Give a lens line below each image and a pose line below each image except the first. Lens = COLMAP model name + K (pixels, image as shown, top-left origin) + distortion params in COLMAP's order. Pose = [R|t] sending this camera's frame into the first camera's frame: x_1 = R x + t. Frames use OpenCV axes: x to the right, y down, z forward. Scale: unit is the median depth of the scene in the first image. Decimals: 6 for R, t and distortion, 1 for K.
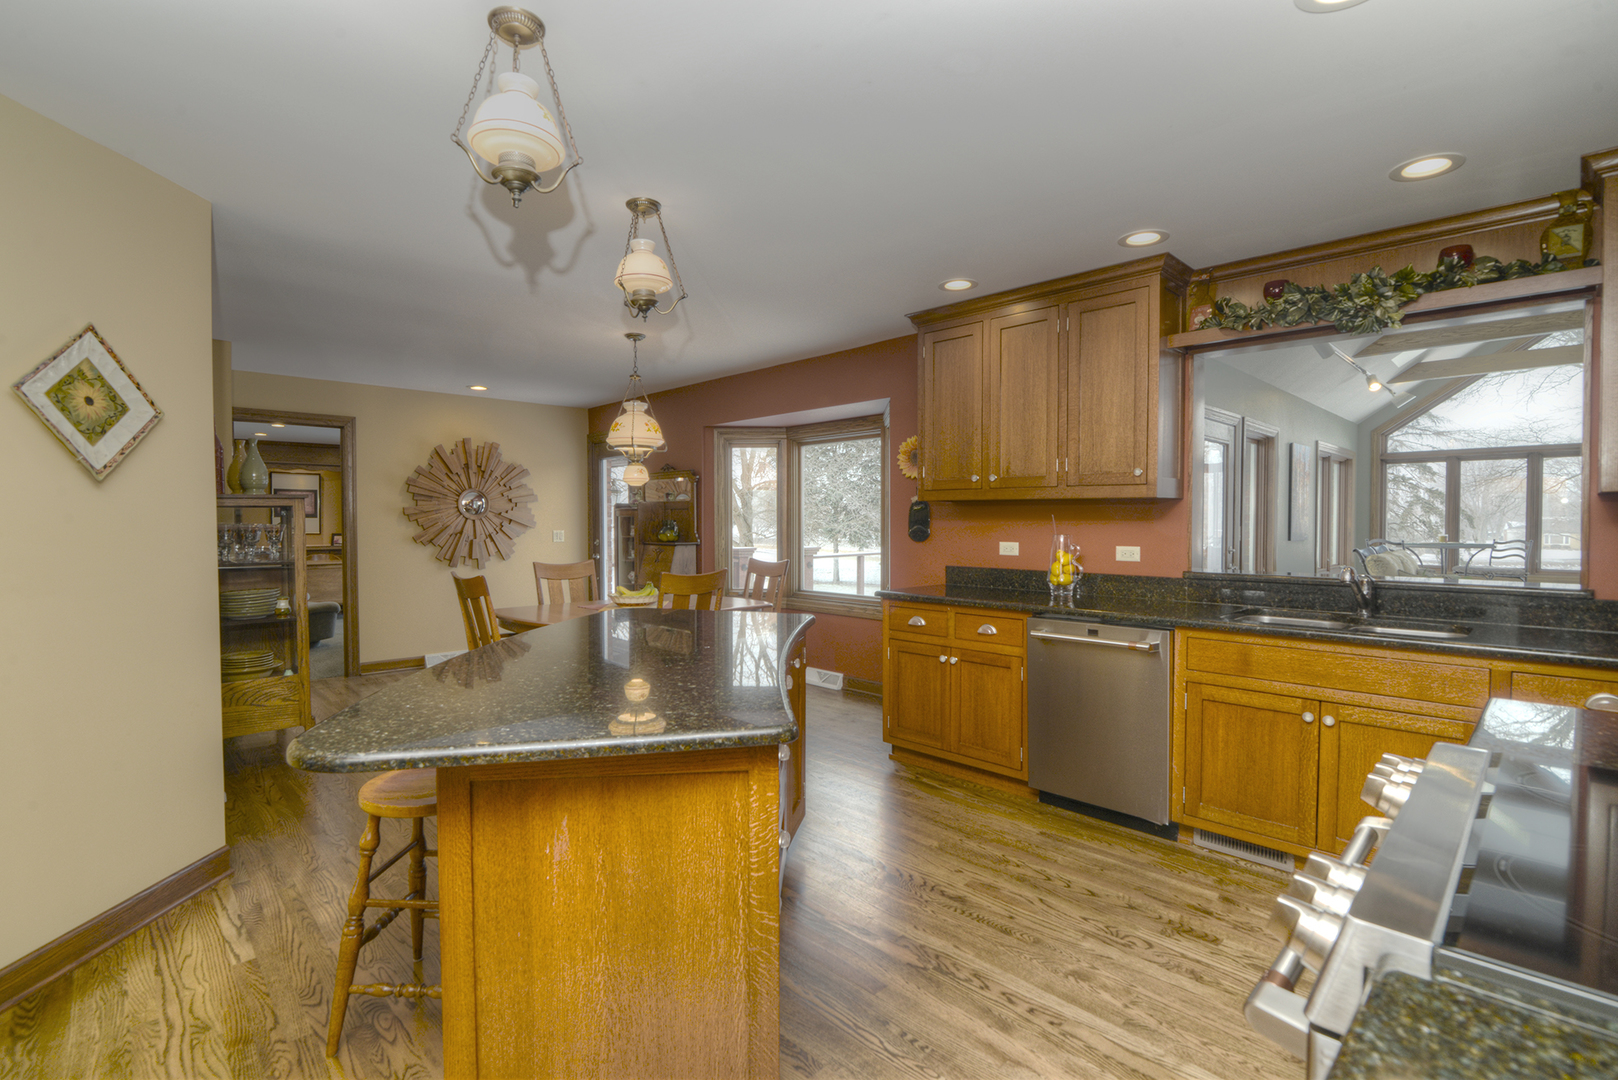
lens RADIAL K [[746.0, 0, 802.4], [0, 746.0, 538.2], [0, 0, 1]] dist [-0.018293, -0.000192]
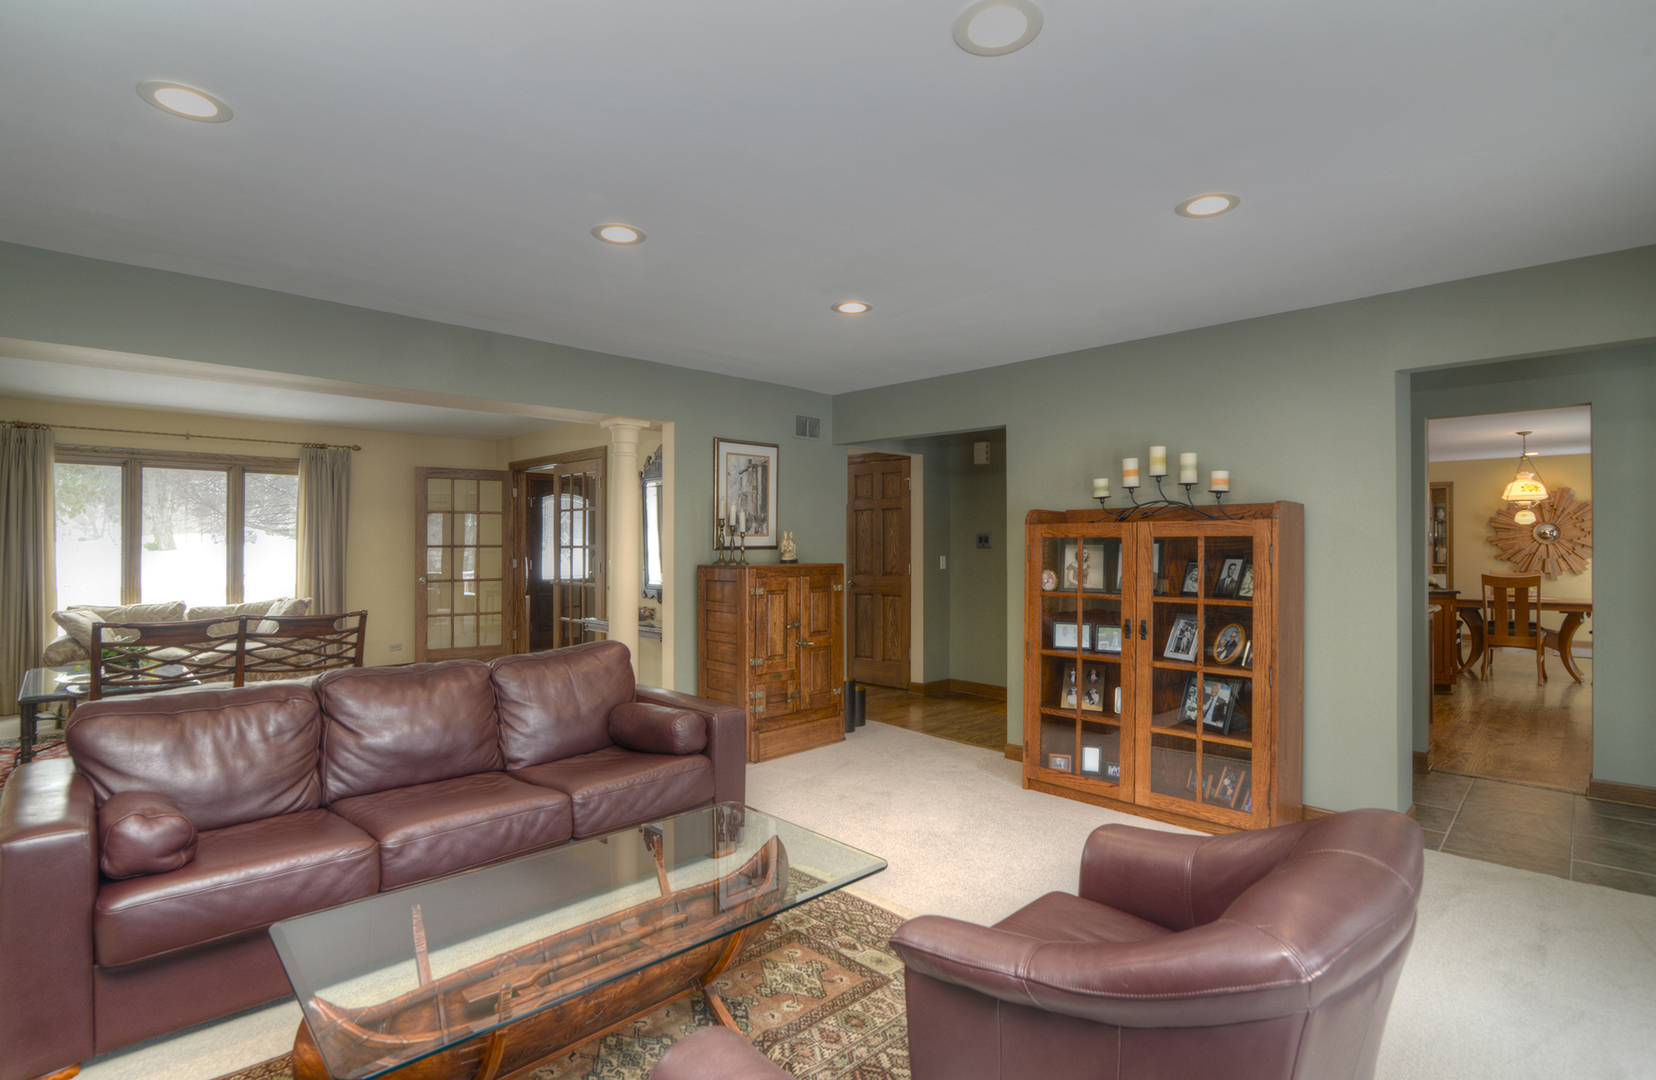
lens RADIAL K [[776.0, 0, 822.1], [0, 776.0, 537.4], [0, 0, 1]] dist [-0.018411, 0.000712]
pose [[0.018522, -0.008846, -0.999789, 2.424387], [-0.023586, 0.999679, -0.009282, 0.018119], [0.999550, 0.023753, 0.018307, -0.965533]]
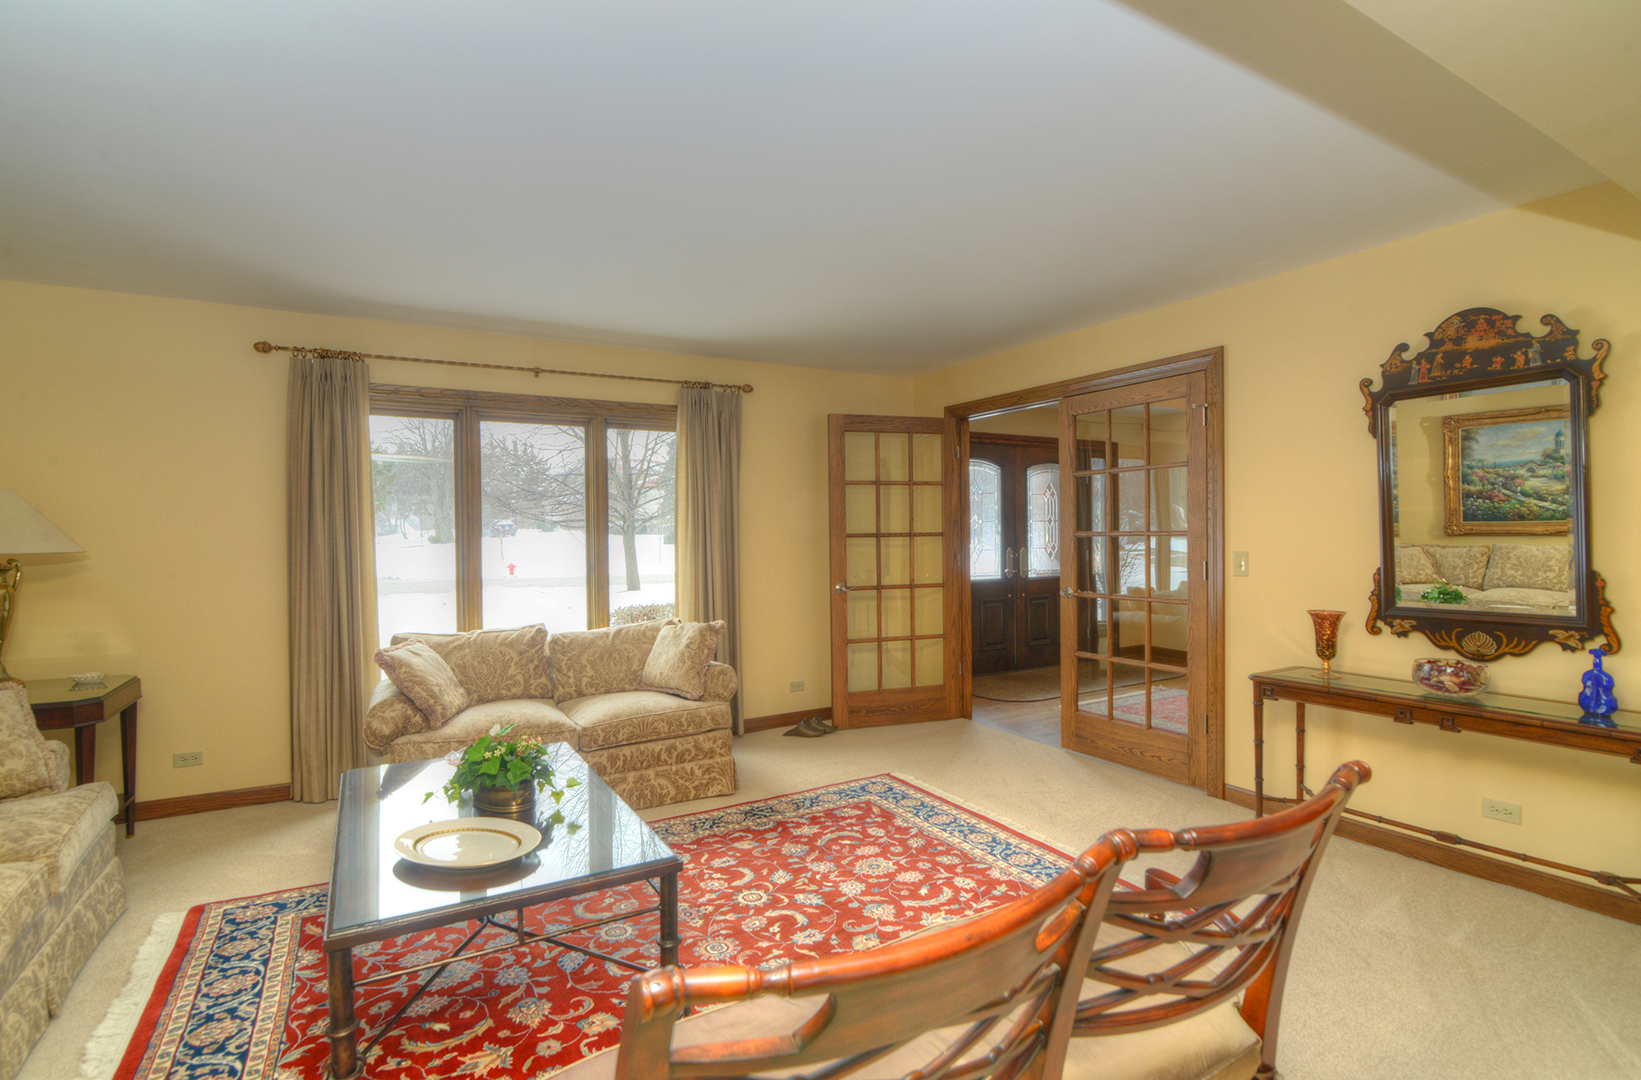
lens RADIAL K [[774.8, 0, 815.3], [0, 774.8, 541.6], [0, 0, 1]] dist [-0.019543, 0.000125]
pose [[-0.234417, 0.011590, -0.972067, 1.375057], [-0.012257, 0.999814, 0.014876, 0.047263], [0.972059, 0.015402, -0.234231, -2.011481]]
